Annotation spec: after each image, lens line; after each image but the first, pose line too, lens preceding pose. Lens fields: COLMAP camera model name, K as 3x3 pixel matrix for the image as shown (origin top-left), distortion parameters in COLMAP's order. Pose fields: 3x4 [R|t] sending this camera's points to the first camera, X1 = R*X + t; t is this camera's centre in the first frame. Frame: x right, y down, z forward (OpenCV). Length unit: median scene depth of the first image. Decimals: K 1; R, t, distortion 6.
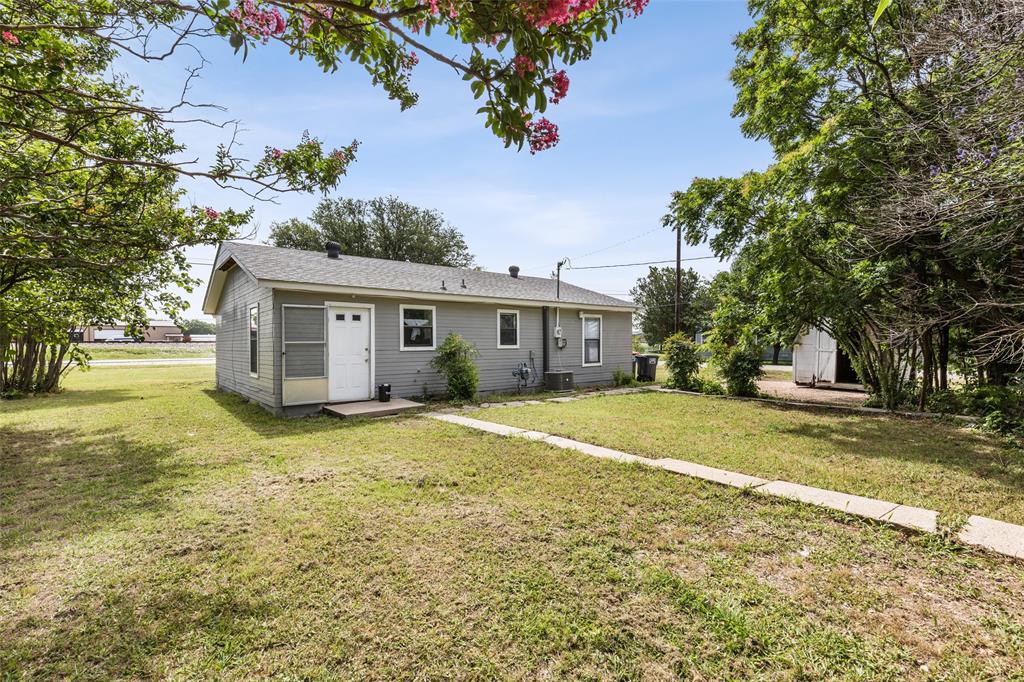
lens RADIAL K [[465.4, 0, 511.3], [0, 465.4, 344.7], [0, 0, 1]] dist [0.005779, -0.000705]
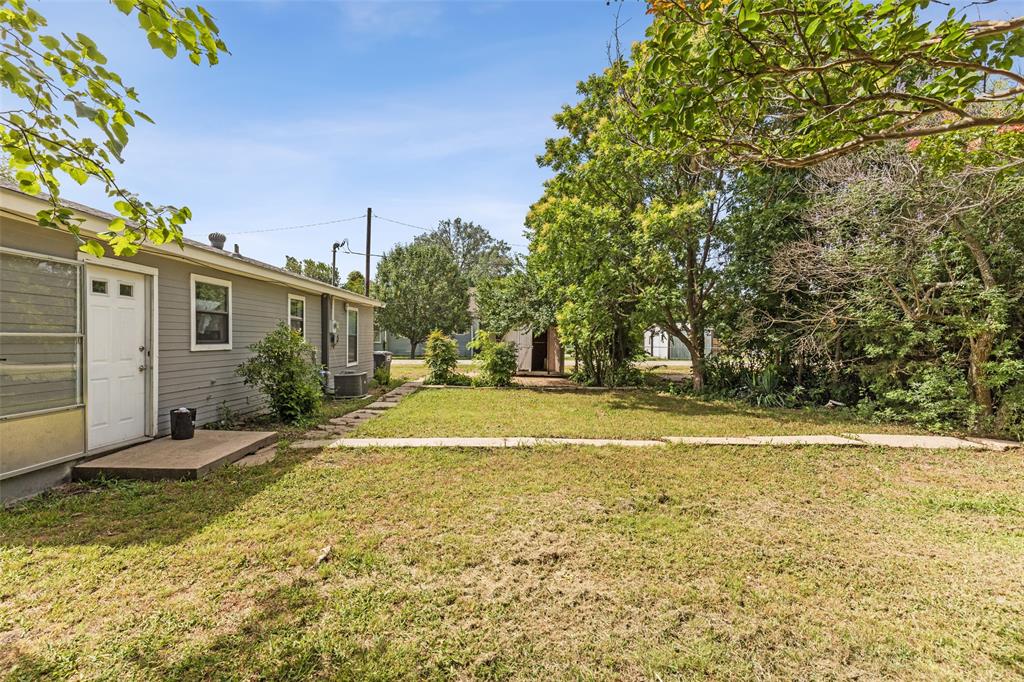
lens RADIAL K [[465.4, 0, 507.1], [0, 465.4, 340.3], [0, 0, 1]] dist [0.005779, -0.000705]
pose [[0.634813, 0.001647, 0.772664, -0.446767], [0.006240, 0.999954, -0.007257, 0.006288], [-0.772641, 0.009428, 0.634774, 0.304292]]
